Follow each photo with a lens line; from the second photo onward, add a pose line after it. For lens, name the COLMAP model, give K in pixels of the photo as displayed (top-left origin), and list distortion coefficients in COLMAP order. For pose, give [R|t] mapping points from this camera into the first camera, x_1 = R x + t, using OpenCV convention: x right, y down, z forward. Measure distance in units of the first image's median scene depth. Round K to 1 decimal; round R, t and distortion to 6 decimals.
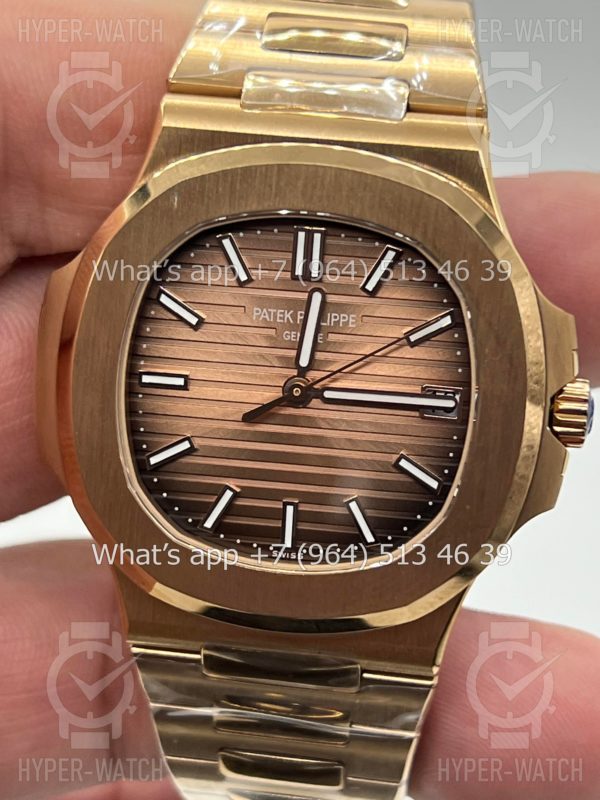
lens RADIAL K [[1961.2, 0, 304.5], [0, 1961.2, 395.7], [0, 0, 1]] dist [0.303288, 0.000000]
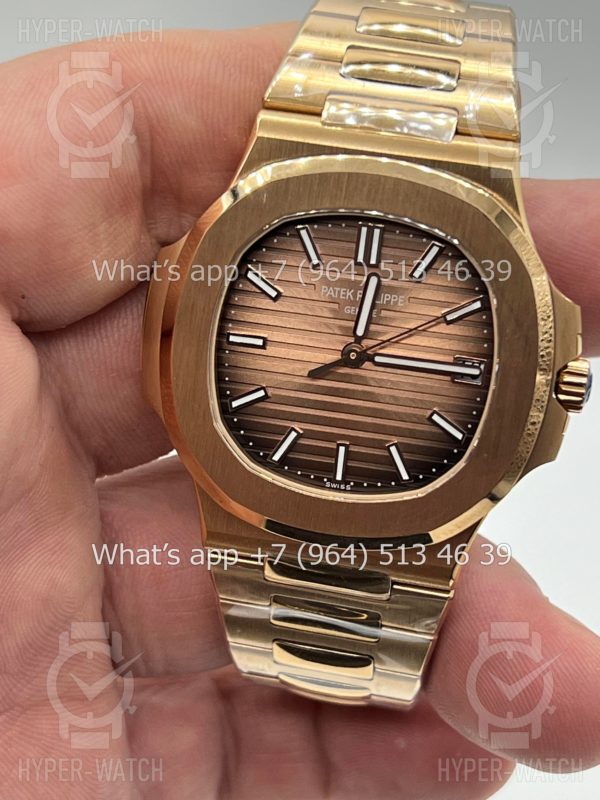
lens RADIAL K [[1961.2, 0, 291.2], [0, 1961.2, 402.8], [0, 0, 1]] dist [0.303288, 0.000000]
pose [[0.998003, 0.056660, -0.027926, -0.006620], [-0.056141, 0.998242, 0.019000, 0.006518], [0.028954, -0.017394, 0.999429, -0.246417]]
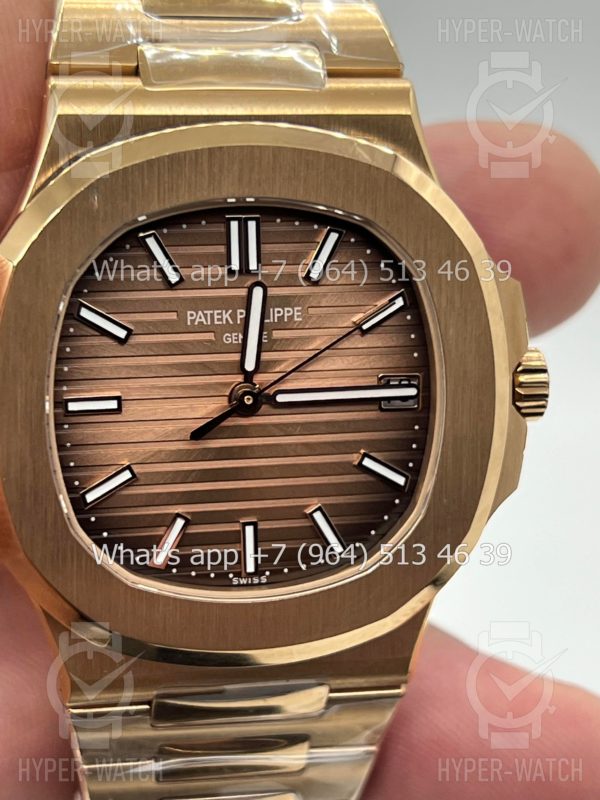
lens RADIAL K [[1961.2, 0, 298.6], [0, 1961.2, 395.8], [0, 0, 1]] dist [0.303288, 0.000000]
pose [[0.945913, -0.124866, 0.299428, -0.249438], [0.113636, 0.992015, 0.054702, -0.050006], [-0.303867, -0.017718, 0.952550, 0.139494]]
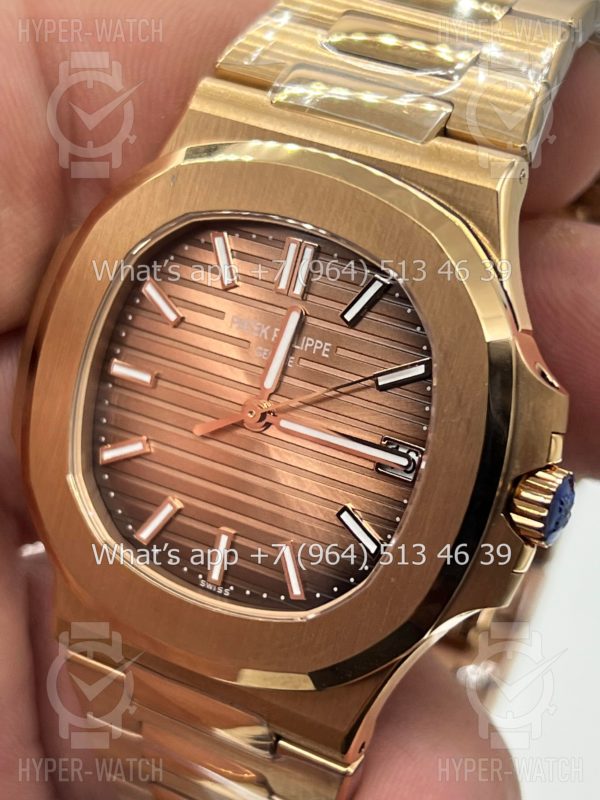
lens RADIAL K [[1961.2, 0, 292.5], [0, 1961.2, 400.8], [0, 0, 1]] dist [0.303288, 0.000000]
pose [[0.924020, 0.206438, -0.321822, 0.305064], [-0.220014, 0.975479, -0.005970, -0.006426], [0.312698, 0.076321, 0.946781, 0.141236]]
